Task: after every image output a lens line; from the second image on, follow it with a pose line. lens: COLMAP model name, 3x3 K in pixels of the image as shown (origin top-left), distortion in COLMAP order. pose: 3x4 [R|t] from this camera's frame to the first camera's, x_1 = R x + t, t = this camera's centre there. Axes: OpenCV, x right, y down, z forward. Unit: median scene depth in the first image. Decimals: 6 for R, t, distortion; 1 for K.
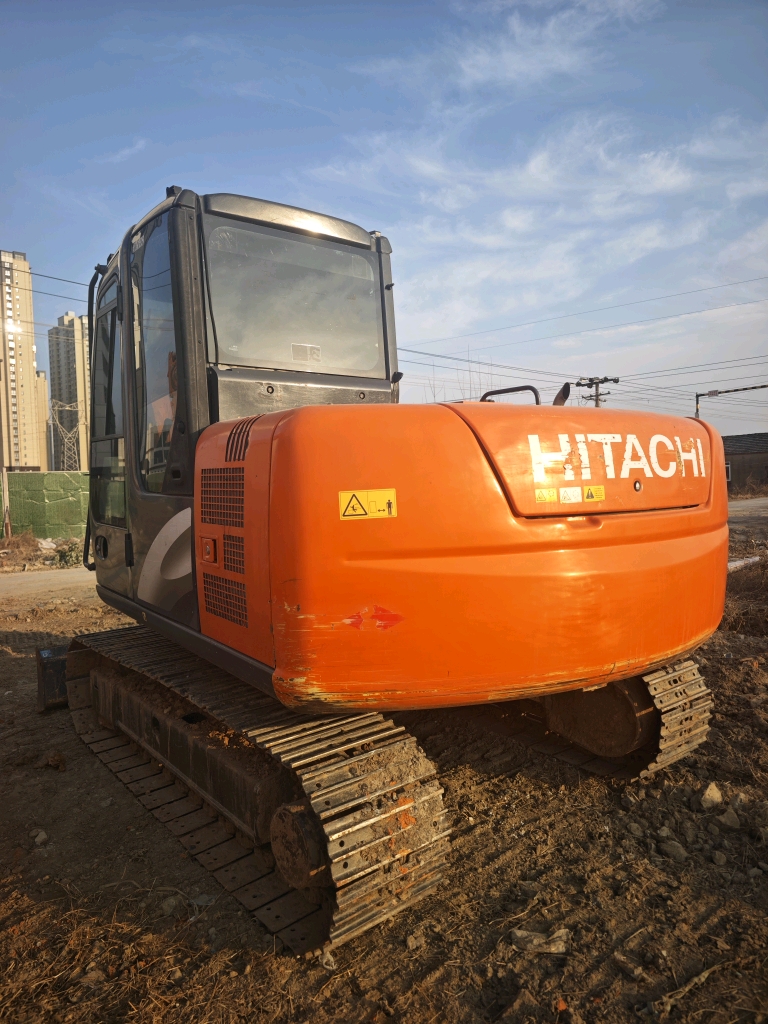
lens RADIAL K [[685.3, 0, 382.2], [0, 685.3, 509.2], [0, 0, 1]] dist [0.024767, -0.014171]
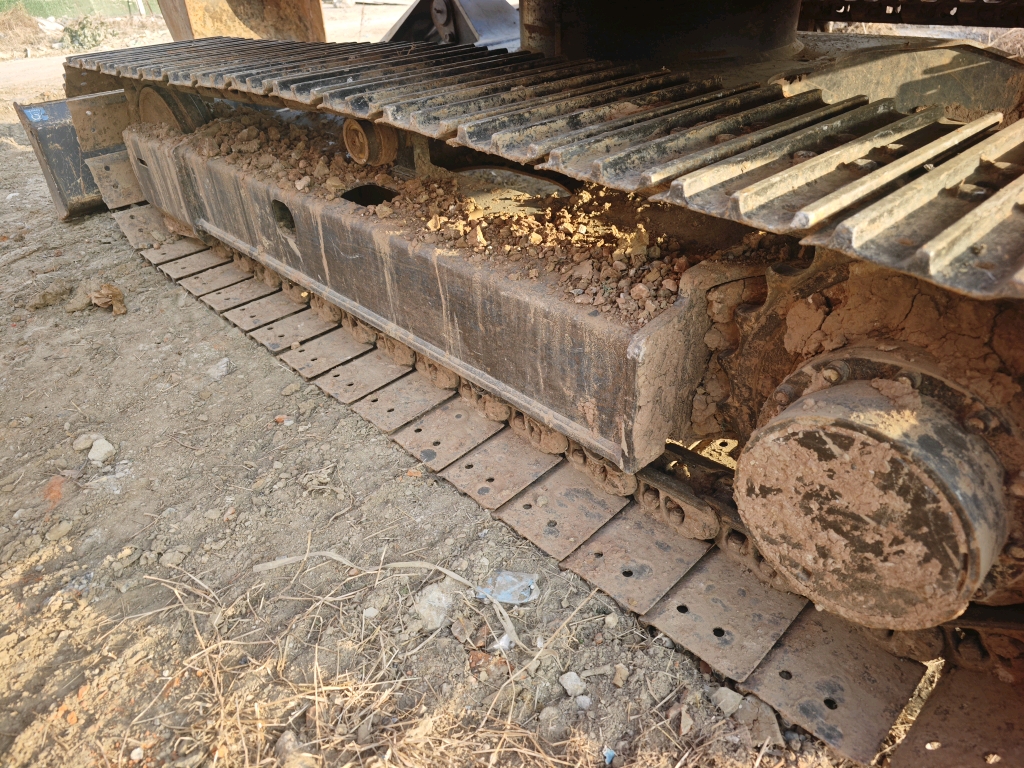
lens RADIAL K [[685.3, 0, 515.1], [0, 685.3, 381.0], [0, 0, 1]] dist [0.024767, -0.014171]
pose [[0.996244, -0.070975, 0.049604, -0.198341], [0.037180, 0.867980, 0.495206, 0.179949], [-0.078202, -0.491501, 0.867359, 0.513497]]
